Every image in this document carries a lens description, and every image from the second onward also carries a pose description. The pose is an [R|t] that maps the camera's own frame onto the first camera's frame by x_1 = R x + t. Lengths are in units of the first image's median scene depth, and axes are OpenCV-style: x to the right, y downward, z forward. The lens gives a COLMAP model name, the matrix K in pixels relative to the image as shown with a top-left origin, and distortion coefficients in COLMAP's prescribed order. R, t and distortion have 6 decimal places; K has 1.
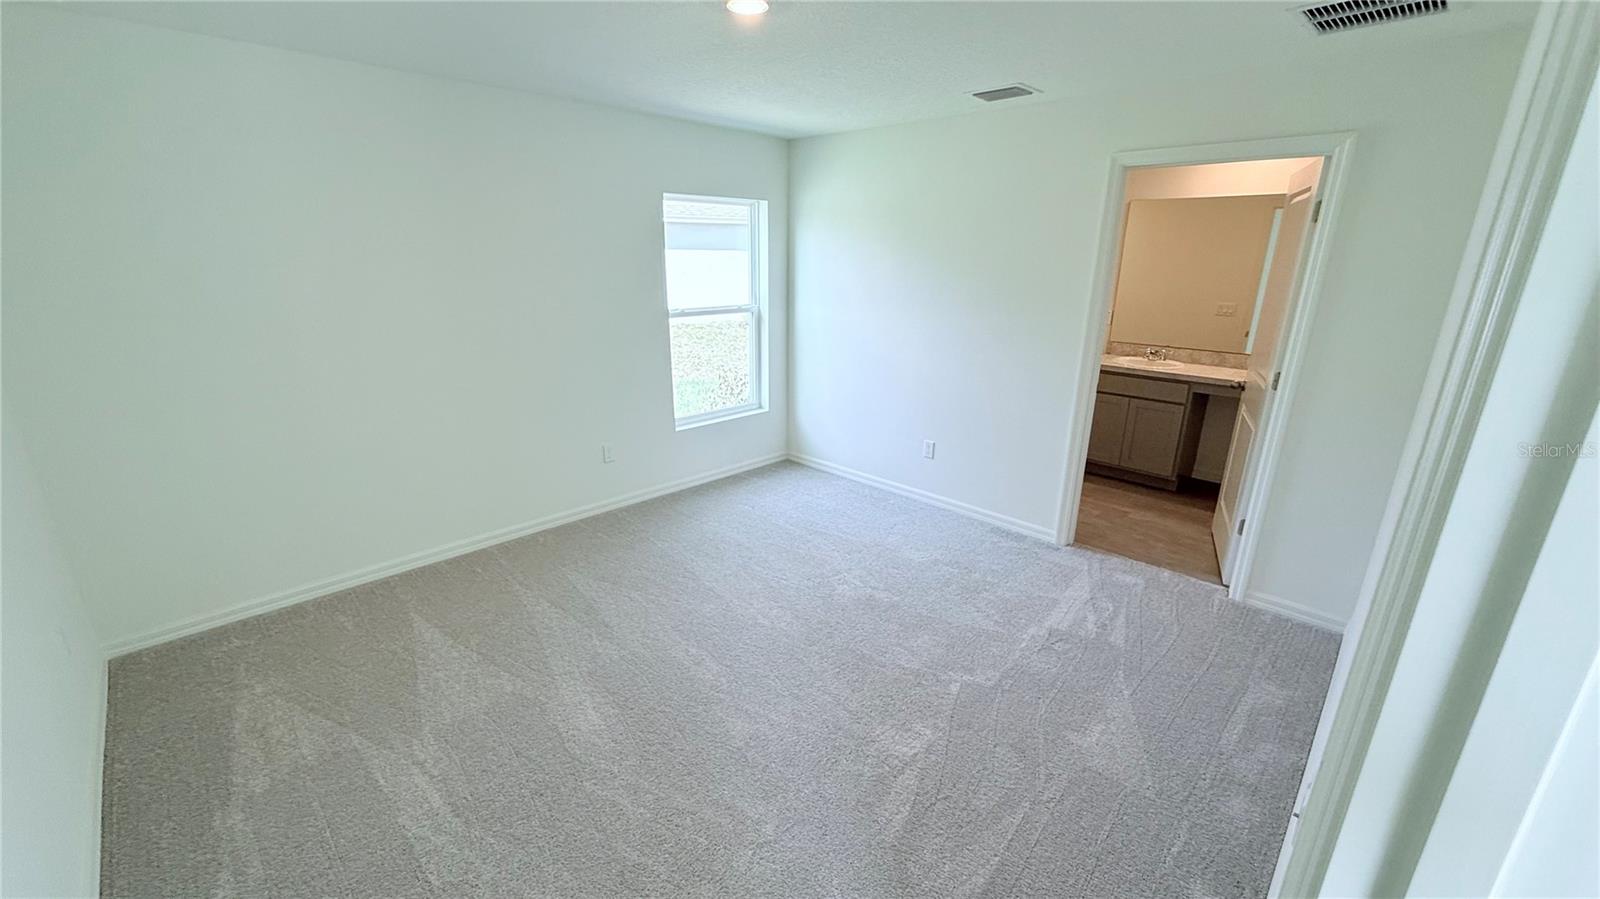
lens RADIAL K [[636.5, 0, 805.6], [0, 636.5, 453.7], [0, 0, 1]] dist [0.000281, -0.000045]
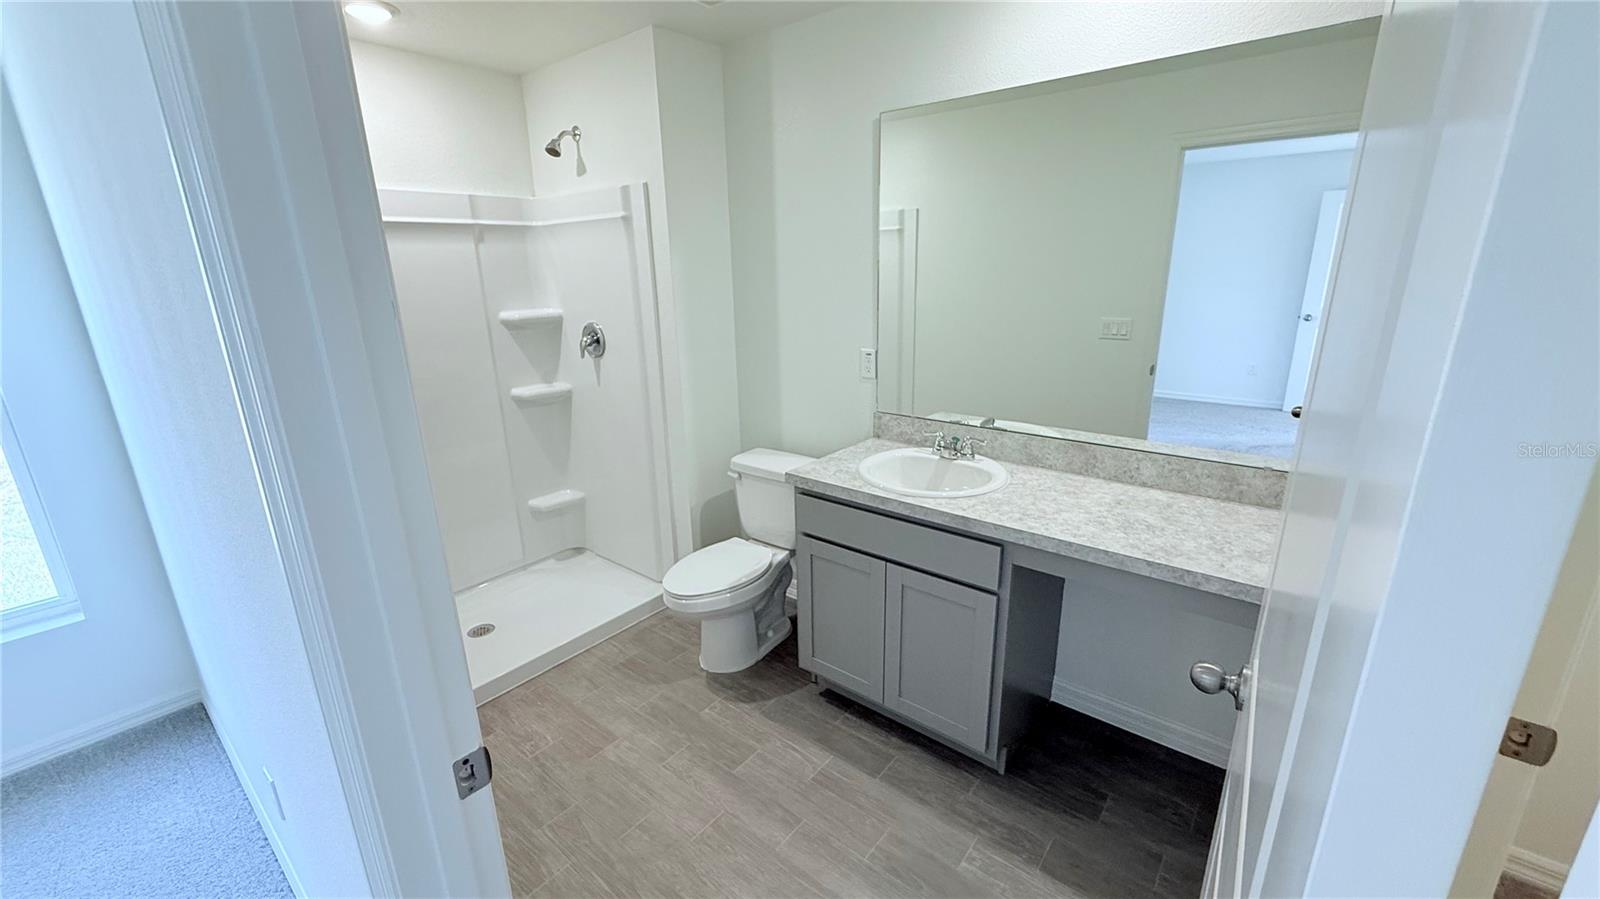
lens RADIAL K [[636.5, 0, 795.7], [0, 636.5, 453.5], [0, 0, 1]] dist [0.000281, -0.000045]
pose [[0.996469, -0.054867, 0.063557, 0.417805], [0.056208, 0.998228, -0.019516, -0.151952], [-0.062373, 0.023019, 0.997787, 0.564824]]
